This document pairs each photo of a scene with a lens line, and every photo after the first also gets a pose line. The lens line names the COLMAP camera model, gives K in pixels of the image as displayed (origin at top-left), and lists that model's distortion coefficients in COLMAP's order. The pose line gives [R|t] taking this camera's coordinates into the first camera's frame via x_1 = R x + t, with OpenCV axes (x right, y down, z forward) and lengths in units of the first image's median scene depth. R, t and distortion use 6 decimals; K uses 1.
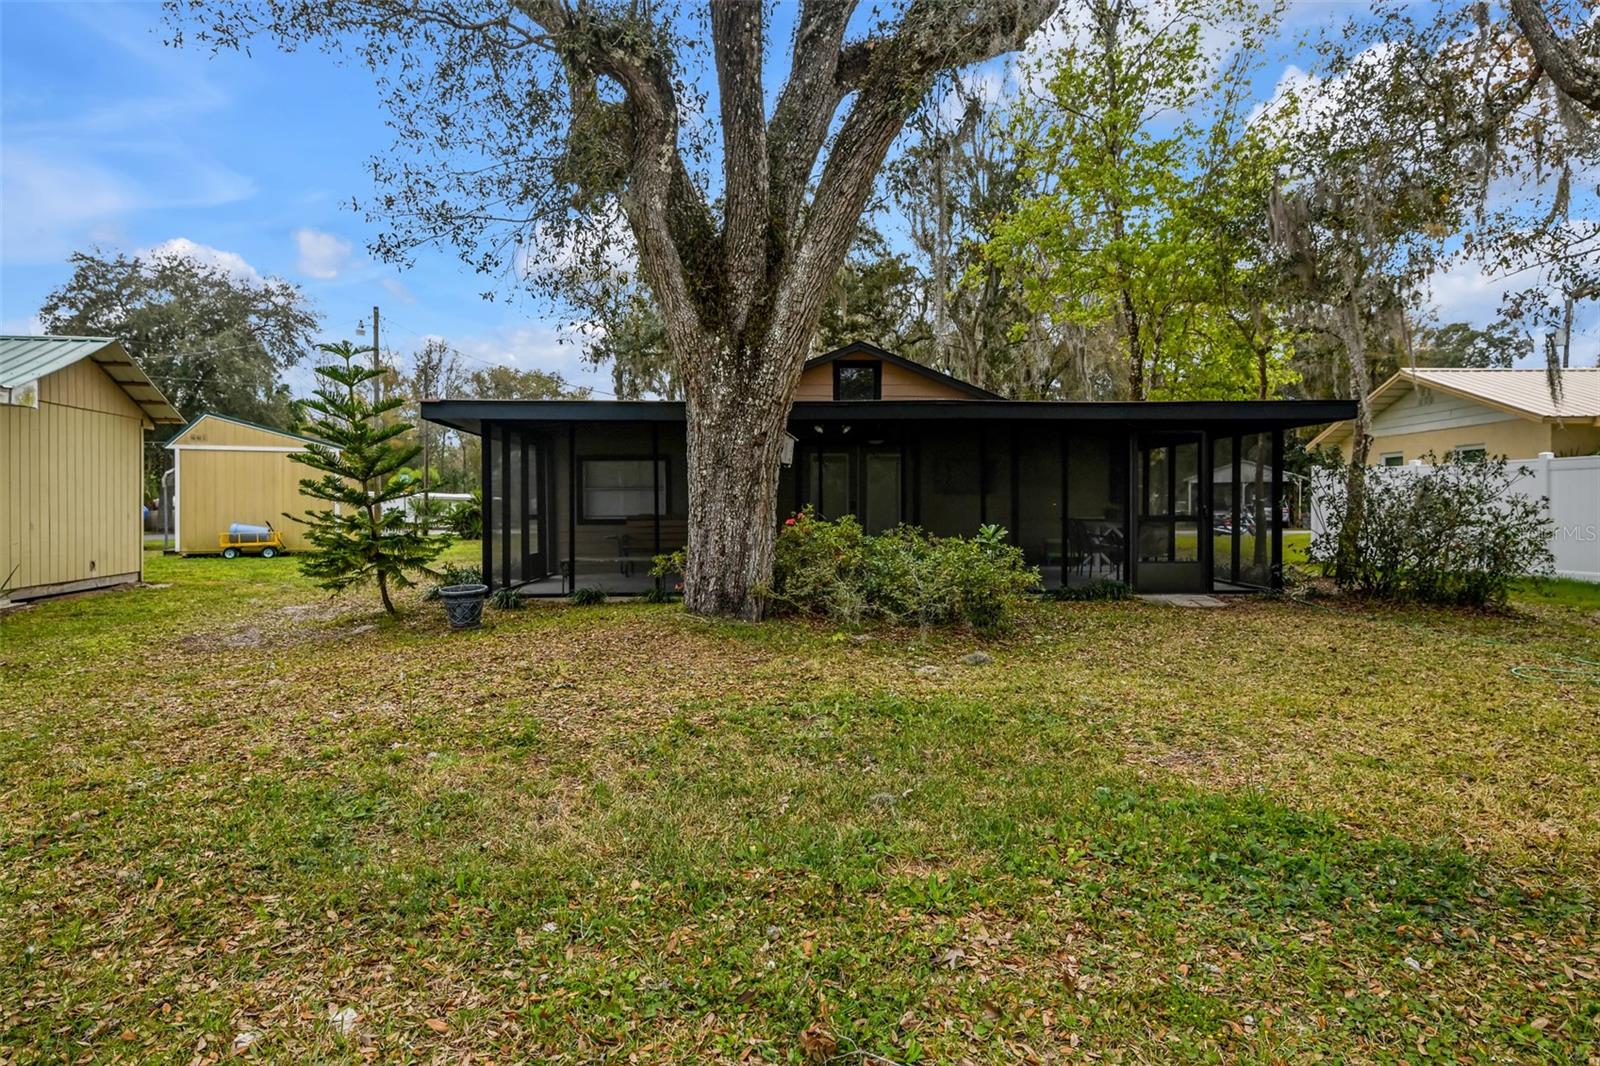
lens RADIAL K [[943.3, 0, 798.8], [0, 943.3, 522.1], [0, 0, 1]] dist [0.015562, -0.001722]
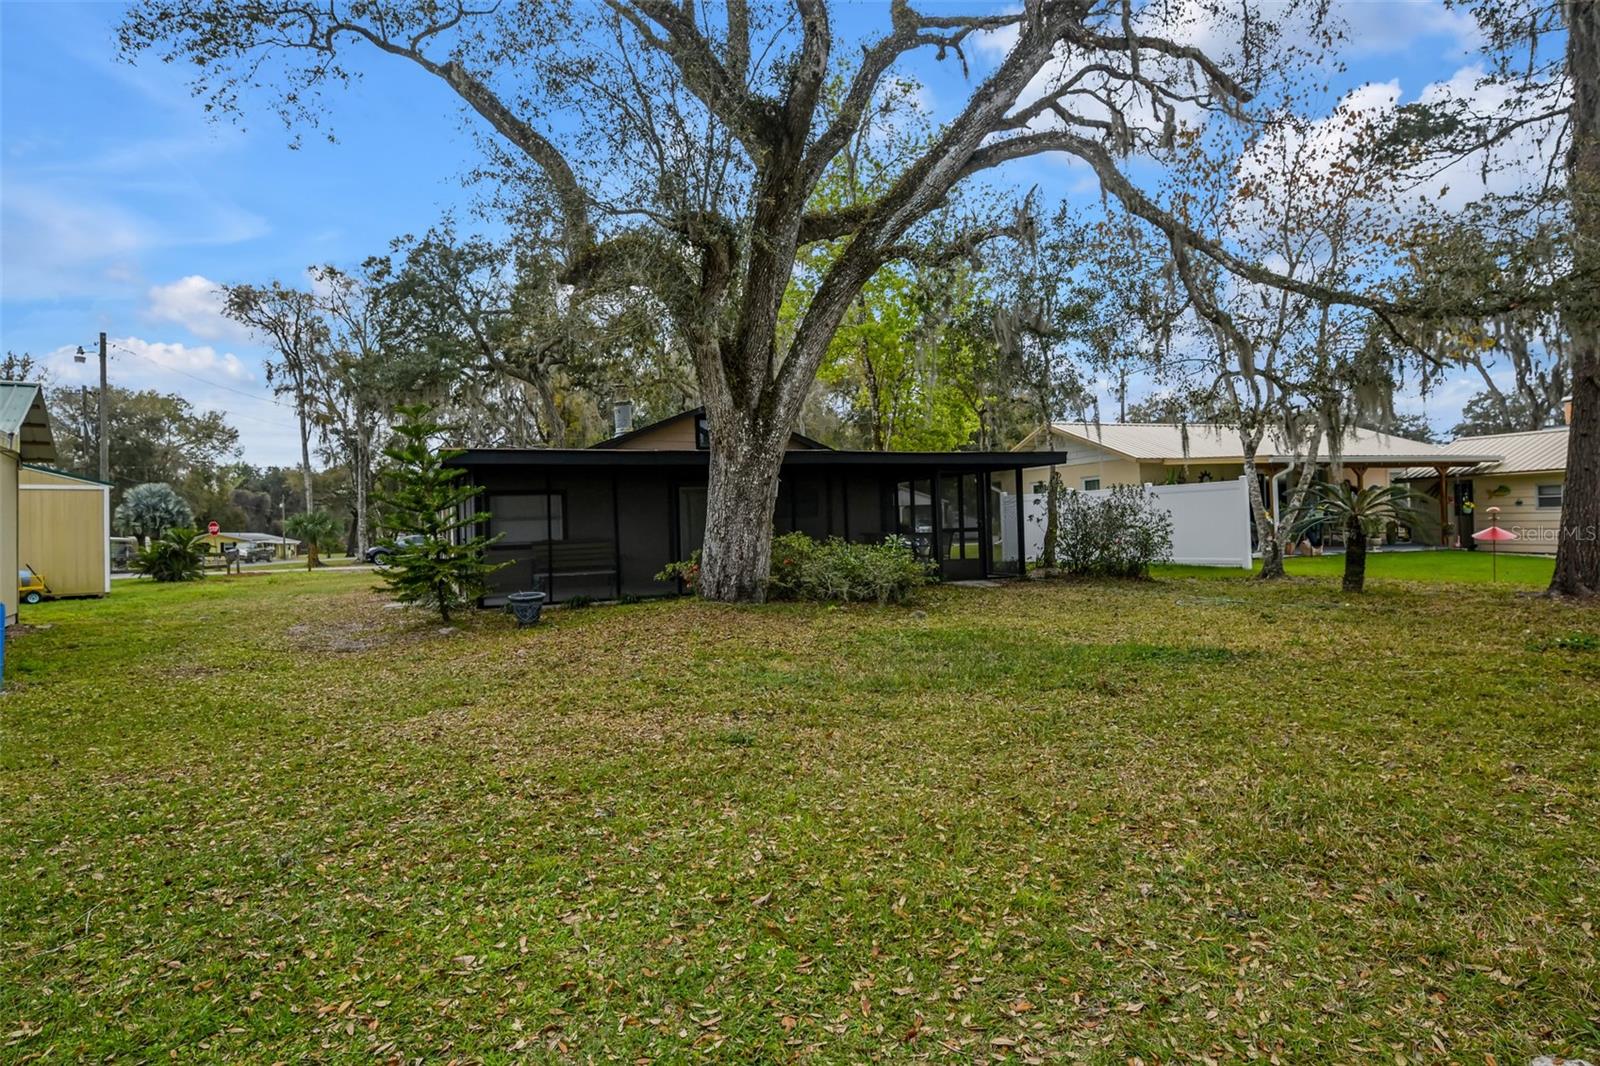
lens RADIAL K [[943.3, 0, 798.8], [0, 943.3, 522.1], [0, 0, 1]] dist [0.015562, -0.001722]
pose [[0.932005, -0.023079, 0.361710, -0.527753], [0.033817, 0.999154, -0.023383, 0.014085], [-0.360864, 0.034024, 0.931997, -0.402132]]
